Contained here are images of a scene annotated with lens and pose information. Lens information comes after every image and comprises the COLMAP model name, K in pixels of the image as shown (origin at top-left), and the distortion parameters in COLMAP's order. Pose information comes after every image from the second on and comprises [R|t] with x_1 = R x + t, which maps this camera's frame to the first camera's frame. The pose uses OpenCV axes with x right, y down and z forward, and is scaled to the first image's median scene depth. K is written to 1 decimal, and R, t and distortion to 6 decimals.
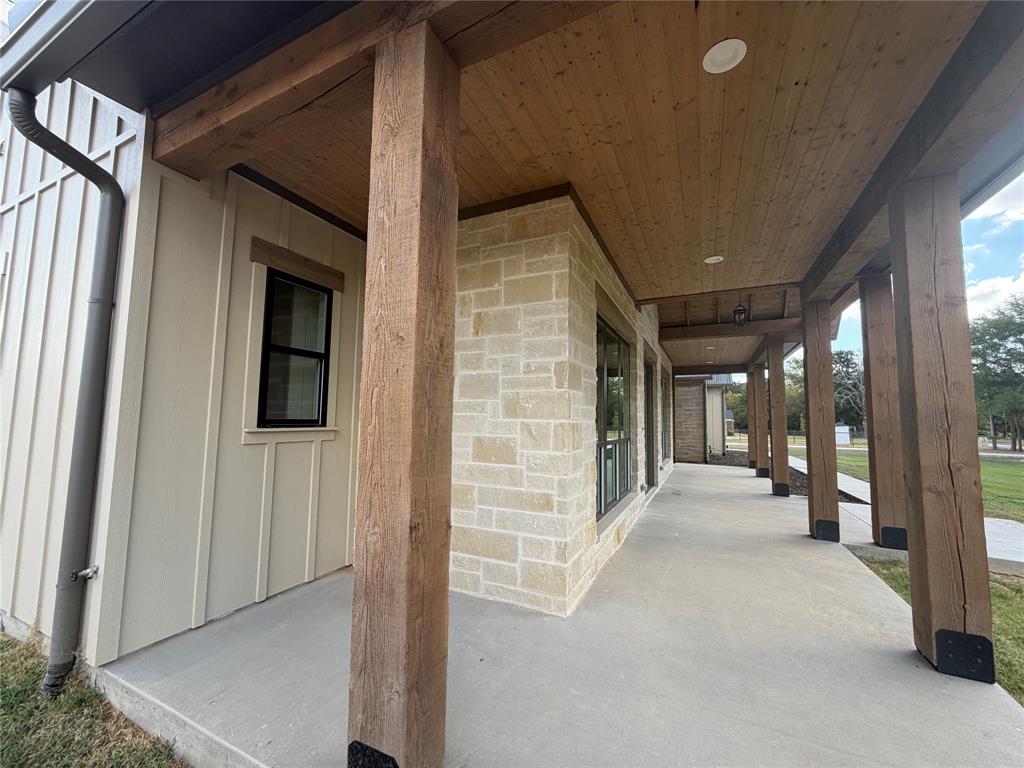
lens RADIAL K [[407.0, 0, 512.2], [0, 407.0, 383.9], [0, 0, 1]] dist [-0.000146, 0.000221]
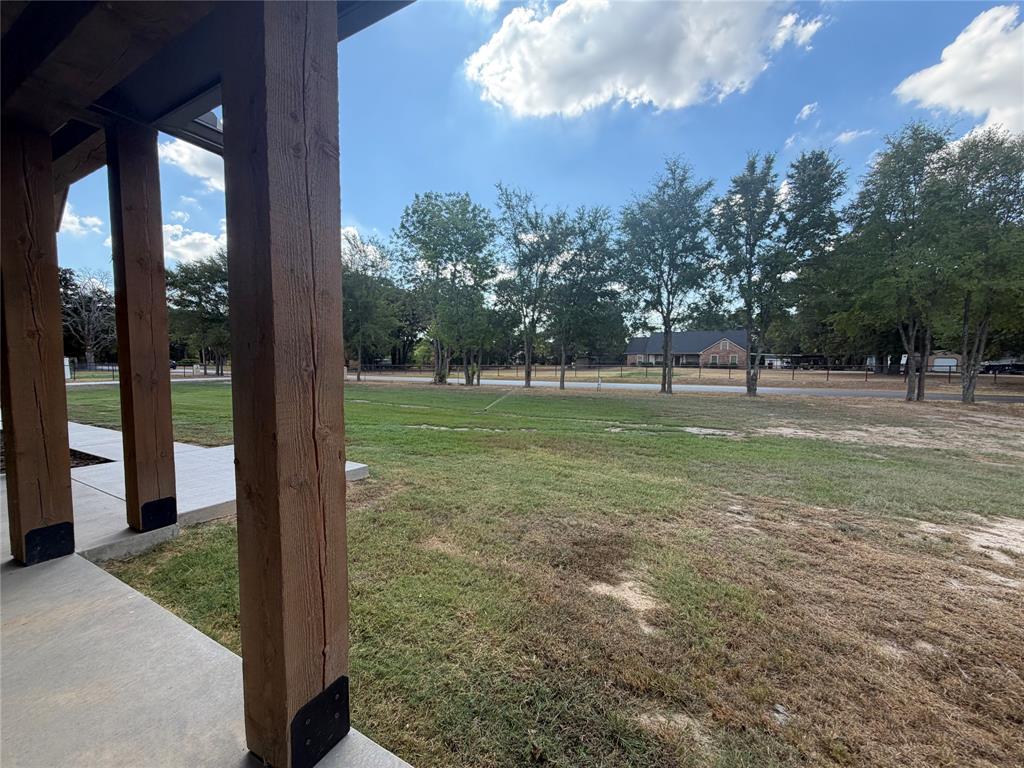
lens RADIAL K [[407.0, 0, 507.7], [0, 407.0, 384.2], [0, 0, 1]] dist [-0.000146, 0.000221]
pose [[0.058003, -0.082309, 0.994918, 0.502120], [-0.088940, 0.992206, 0.087270, 0.052927], [-0.994347, -0.093550, 0.050230, 0.681250]]
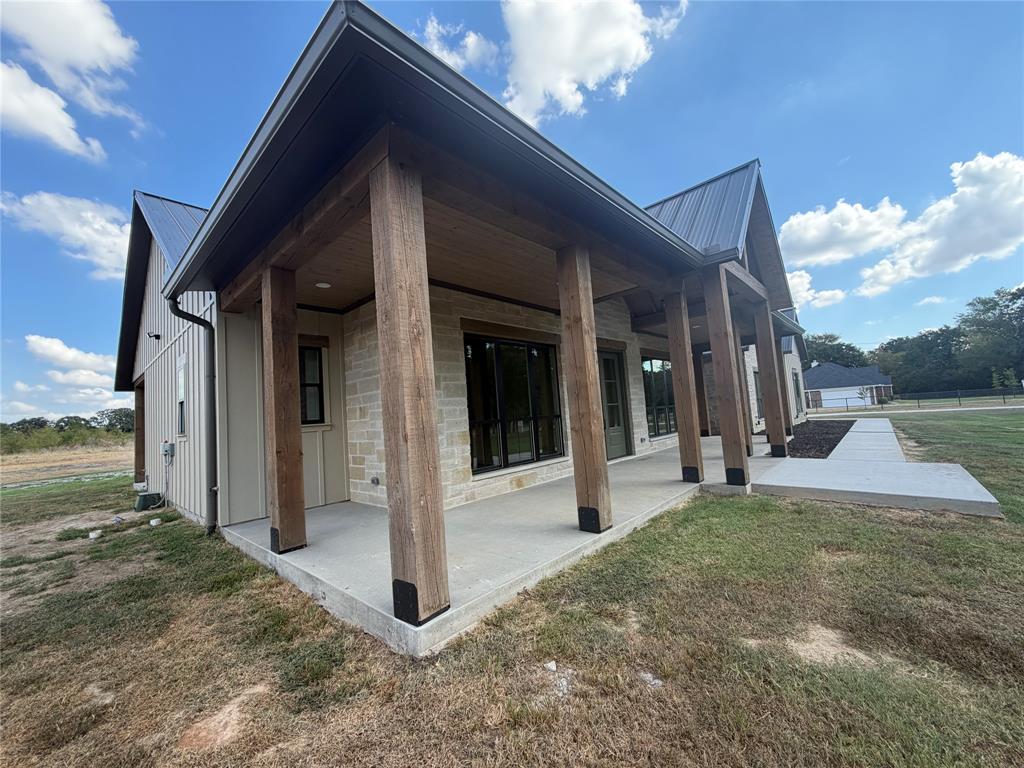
lens RADIAL K [[407.0, 0, 514.3], [0, 407.0, 384.3], [0, 0, 1]] dist [-0.000146, 0.000221]
pose [[0.953590, -0.106674, -0.281581, 1.270942], [0.111083, 0.993811, -0.000304, 0.038277], [0.279870, -0.030989, 0.959538, -0.732623]]
